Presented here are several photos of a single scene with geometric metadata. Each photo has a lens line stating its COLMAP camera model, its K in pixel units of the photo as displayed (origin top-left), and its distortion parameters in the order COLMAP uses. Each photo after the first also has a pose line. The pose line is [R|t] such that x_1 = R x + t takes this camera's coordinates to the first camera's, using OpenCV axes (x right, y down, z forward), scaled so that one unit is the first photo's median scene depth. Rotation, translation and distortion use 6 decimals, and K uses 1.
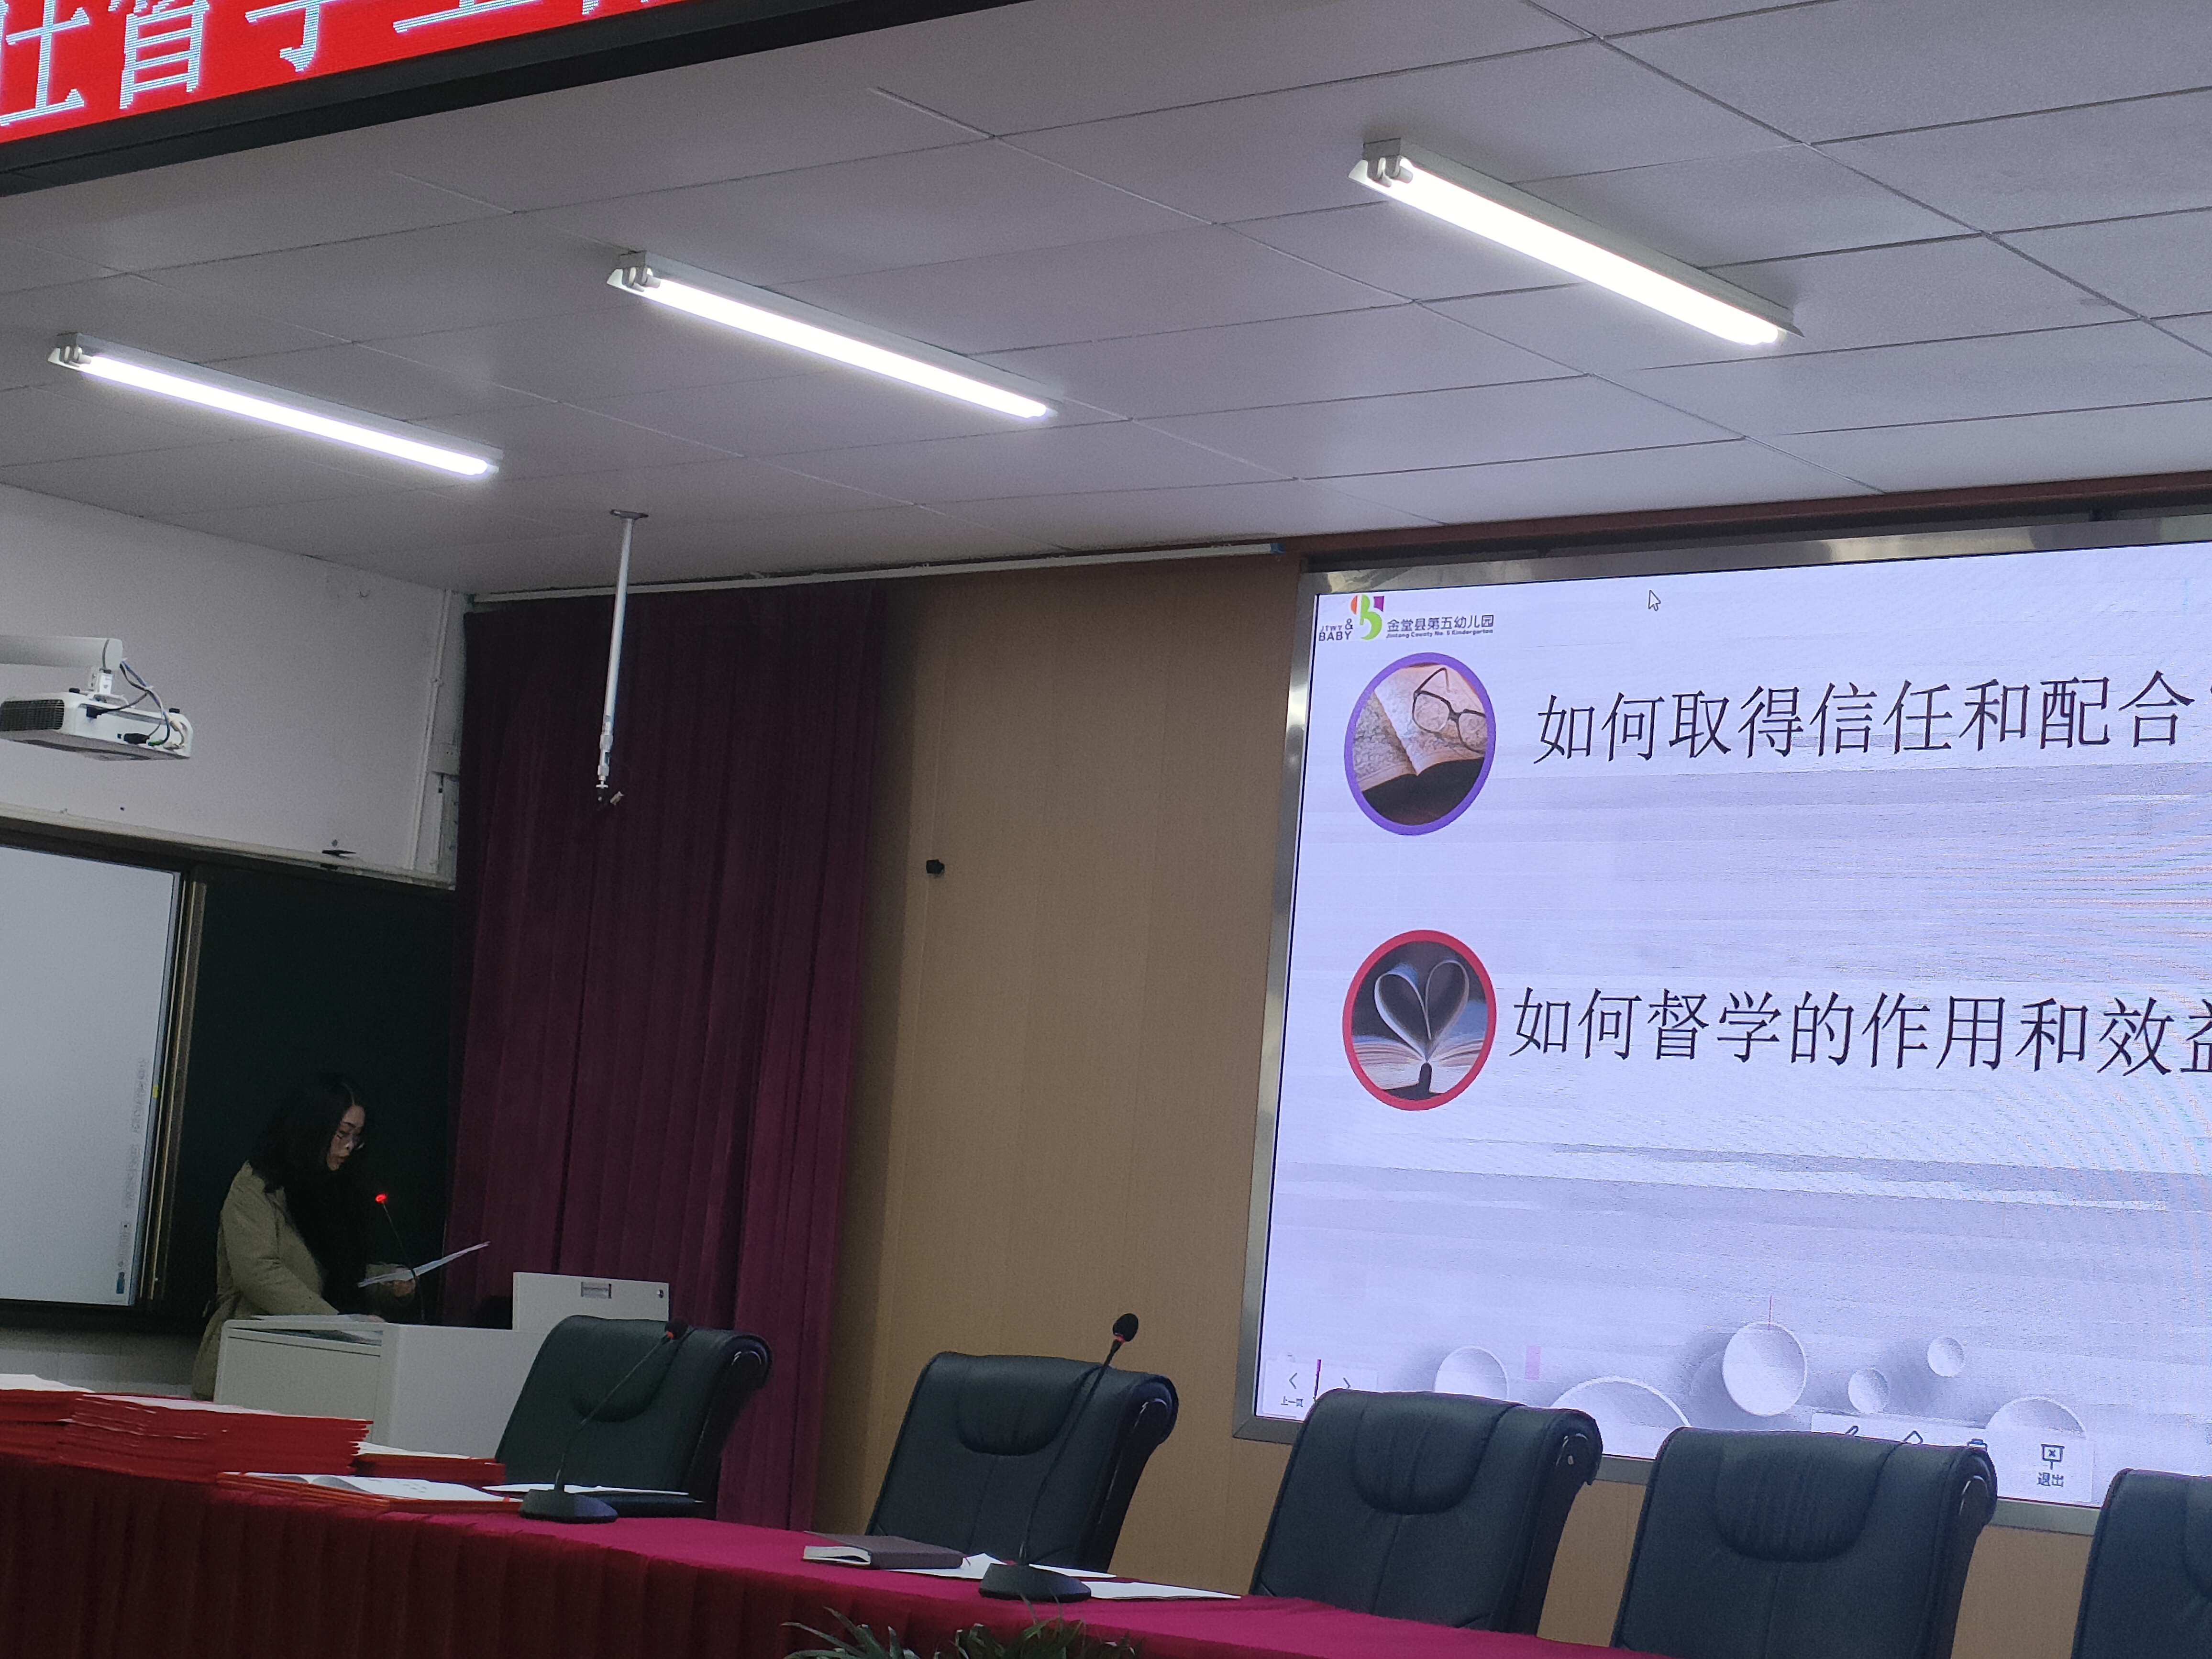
lens RADIAL K [[4088.0, 0, 1119.2], [0, 4088.0, 815.0], [0, 0, 1]] dist [0.022861, 0.000000]
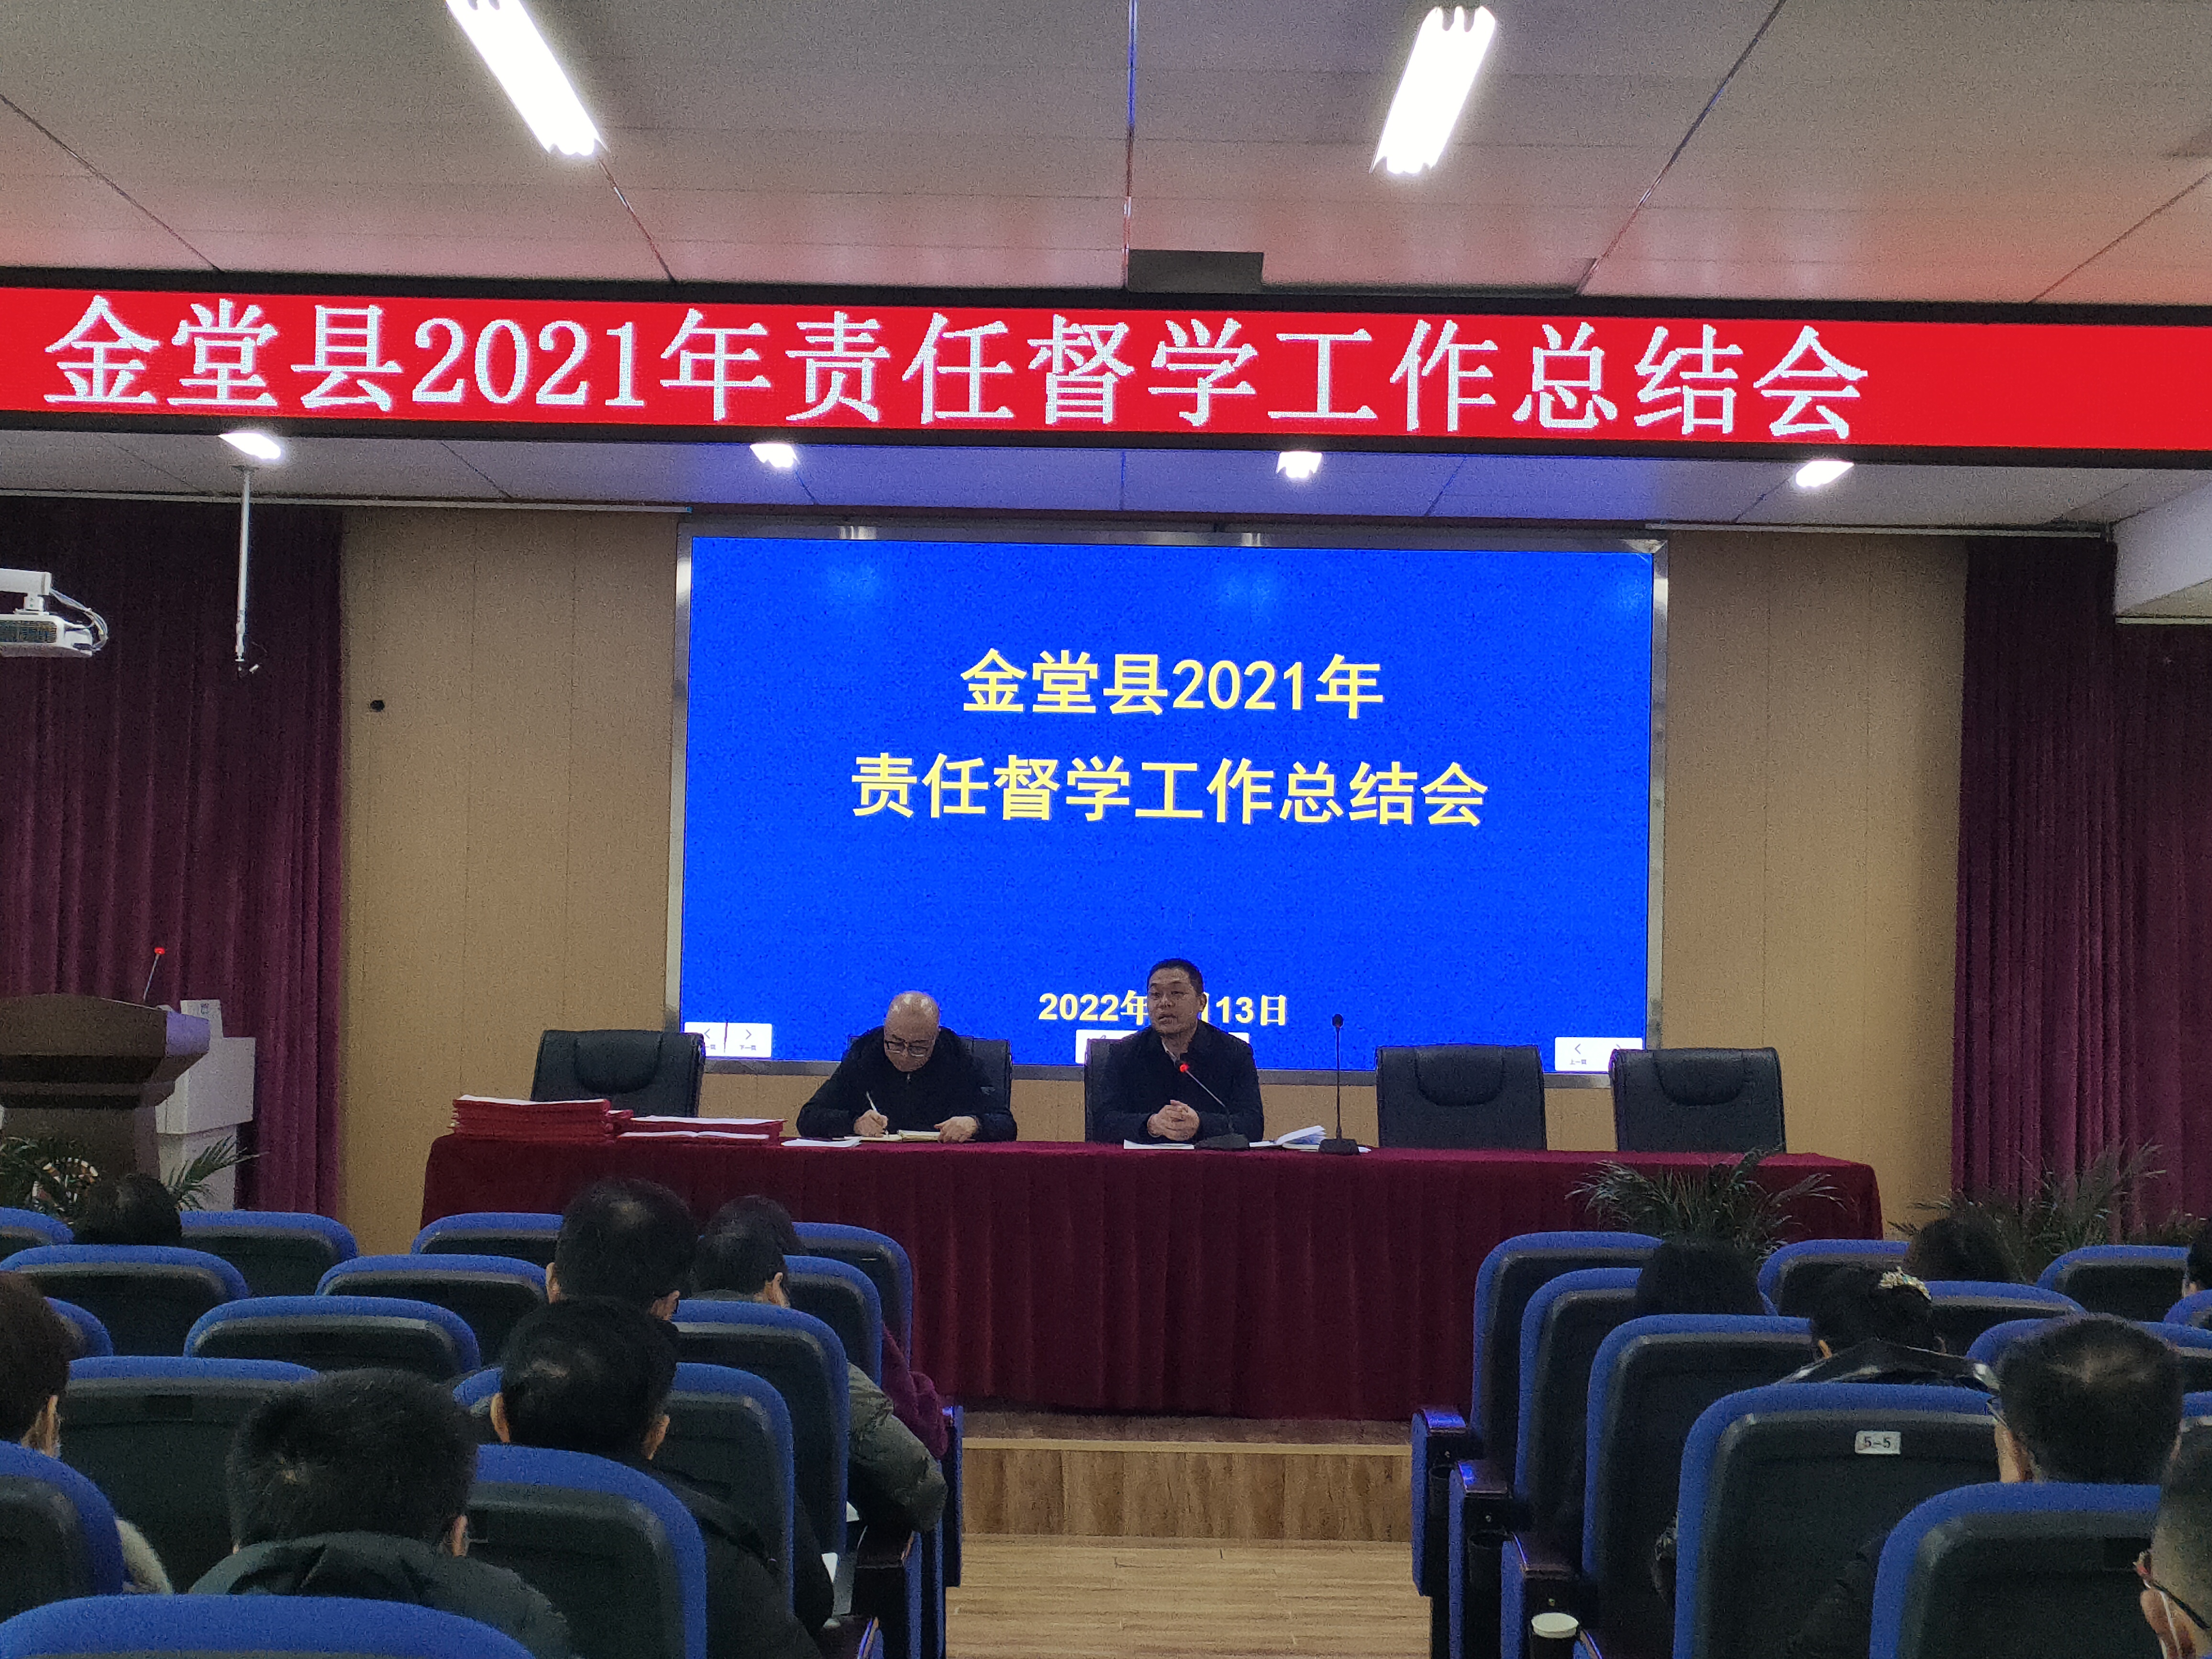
lens RADIAL K [[3617.3, 0, 1133.3], [0, 3617.3, 771.6], [0, 0, 1]] dist [0.038731, 0.000000]
pose [[0.760667, -0.030886, 0.648407, -1.273496], [-0.030937, 0.996008, 0.083737, -0.150194], [-0.648404, -0.083756, 0.756675, -0.297242]]
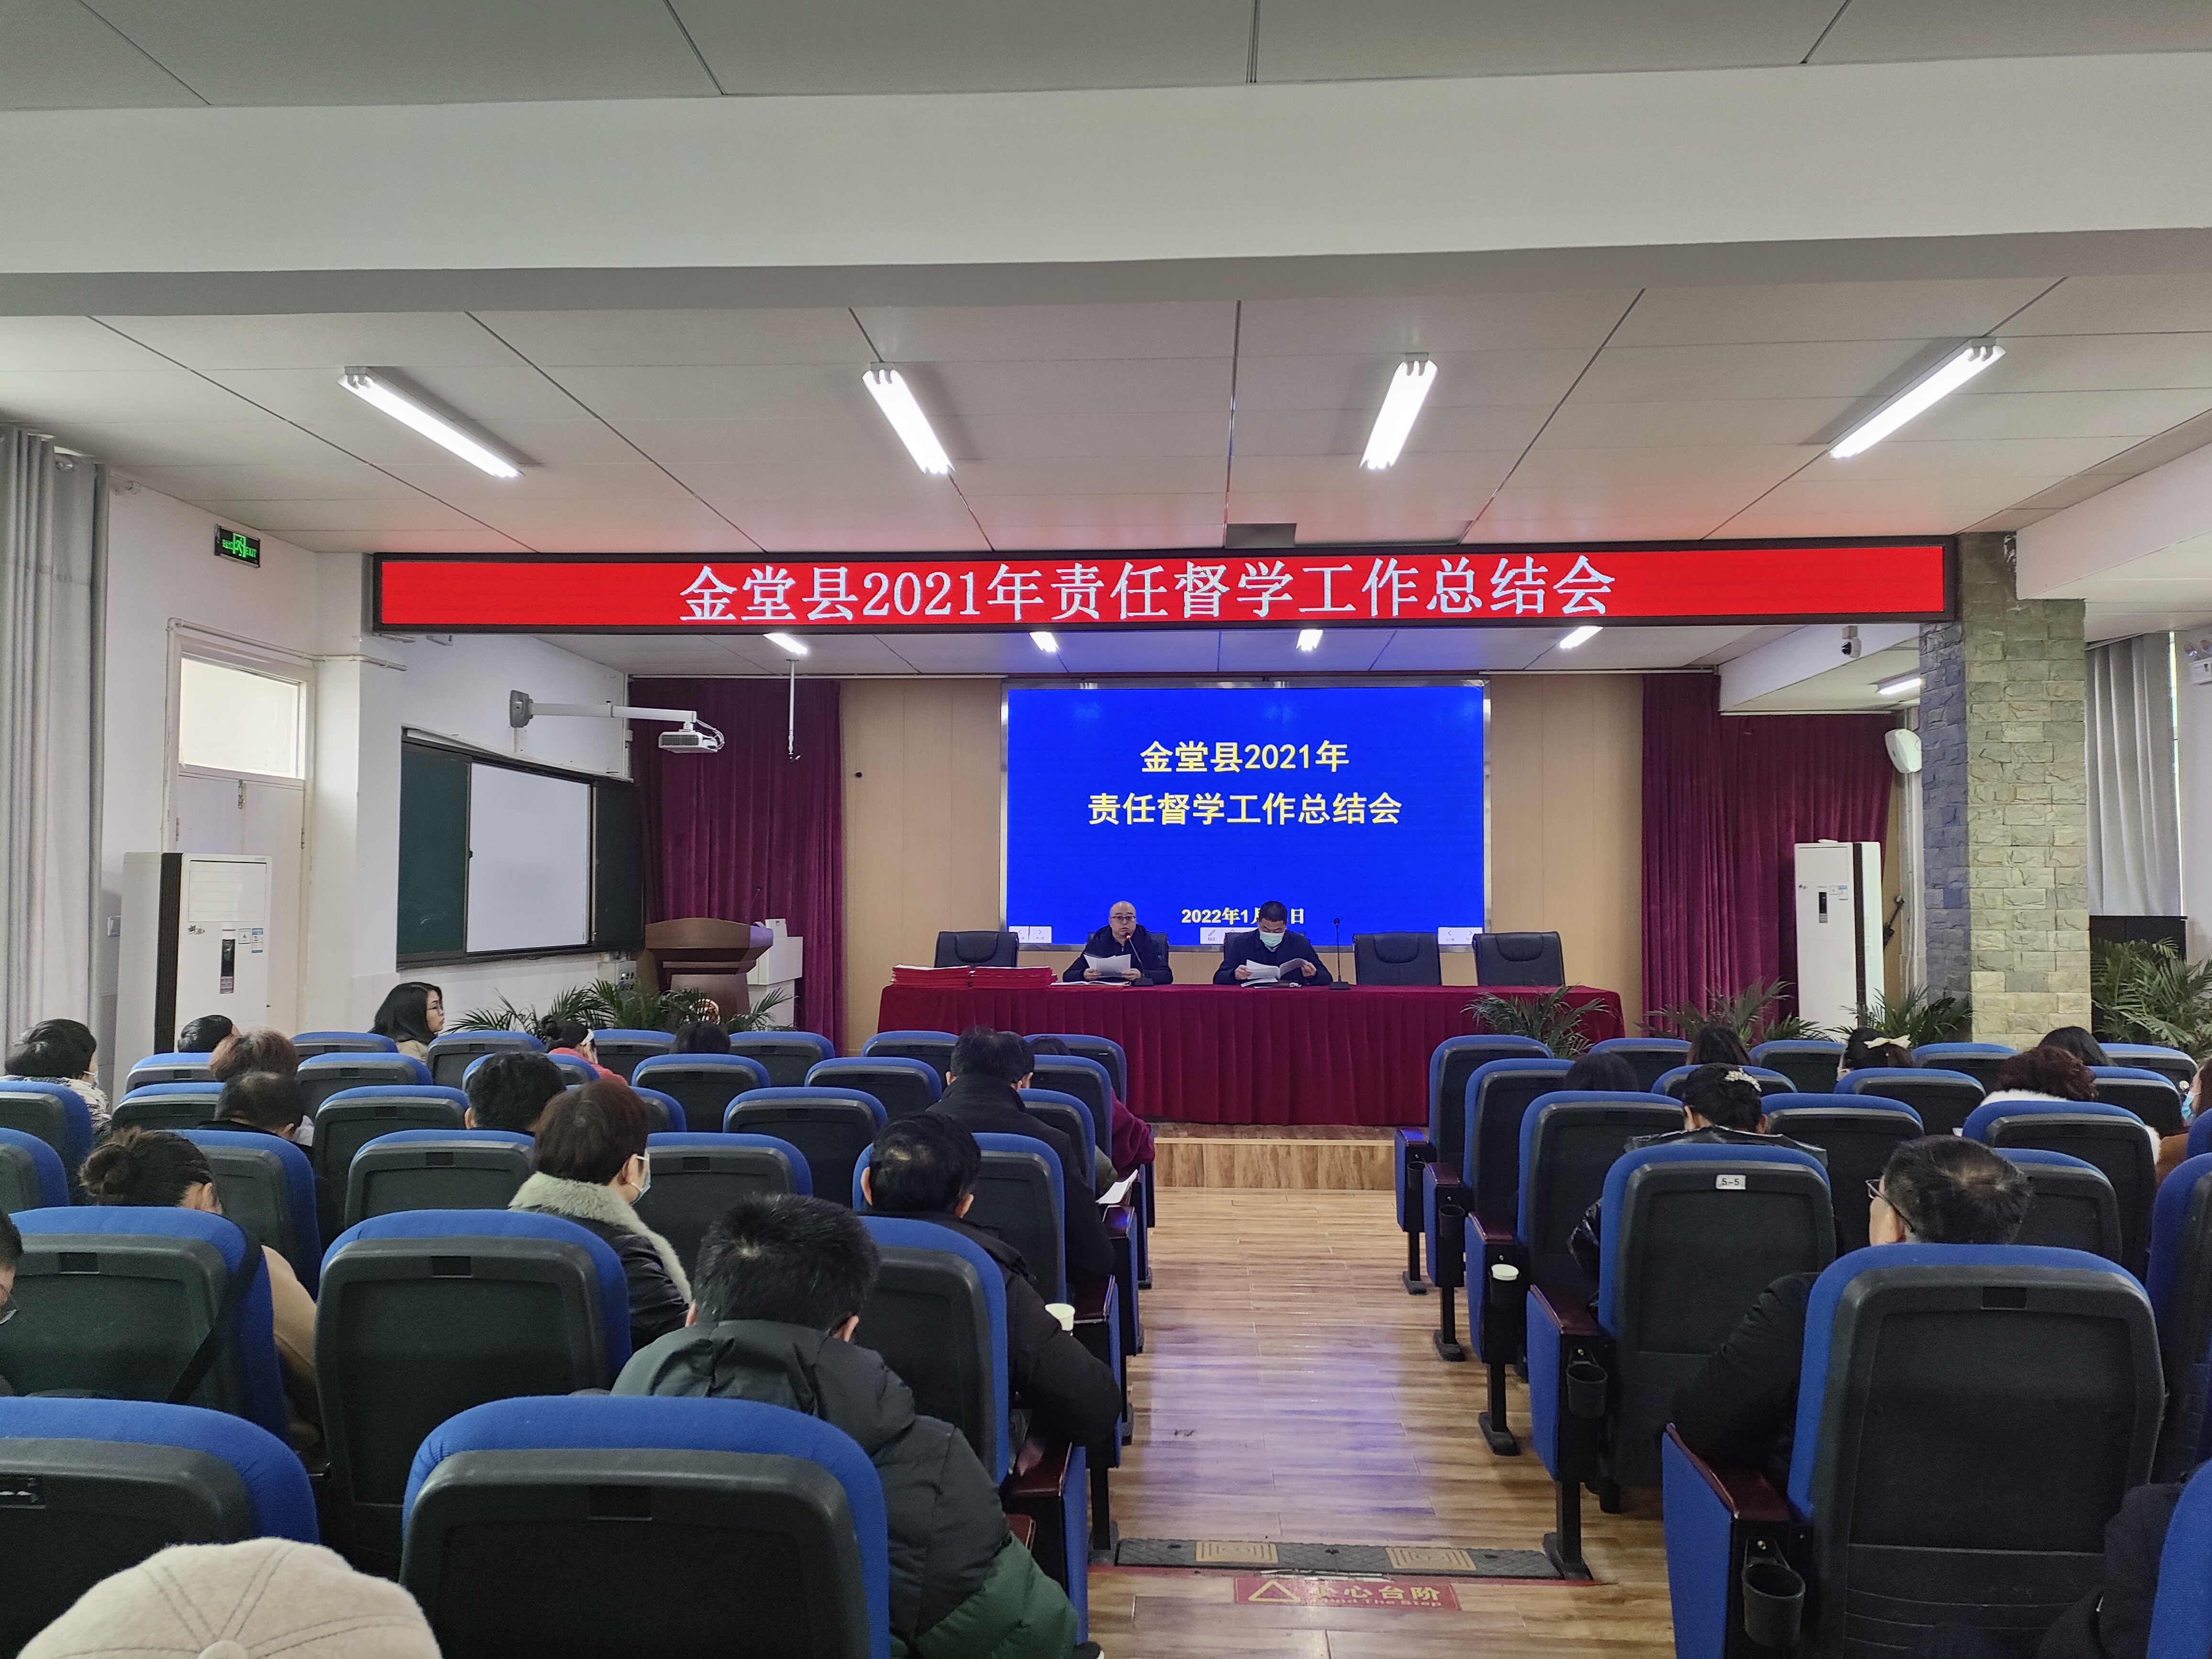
lens RADIAL K [[1624.8, 0, 1110.8], [0, 1624.8, 807.9], [0, 0, 1]] dist [0.048441, -0.003525]
pose [[0.799297, -0.045667, 0.599198, -1.155749], [-0.006175, 0.996432, 0.084179, -0.121955], [-0.600904, -0.070984, 0.796163, -0.134270]]
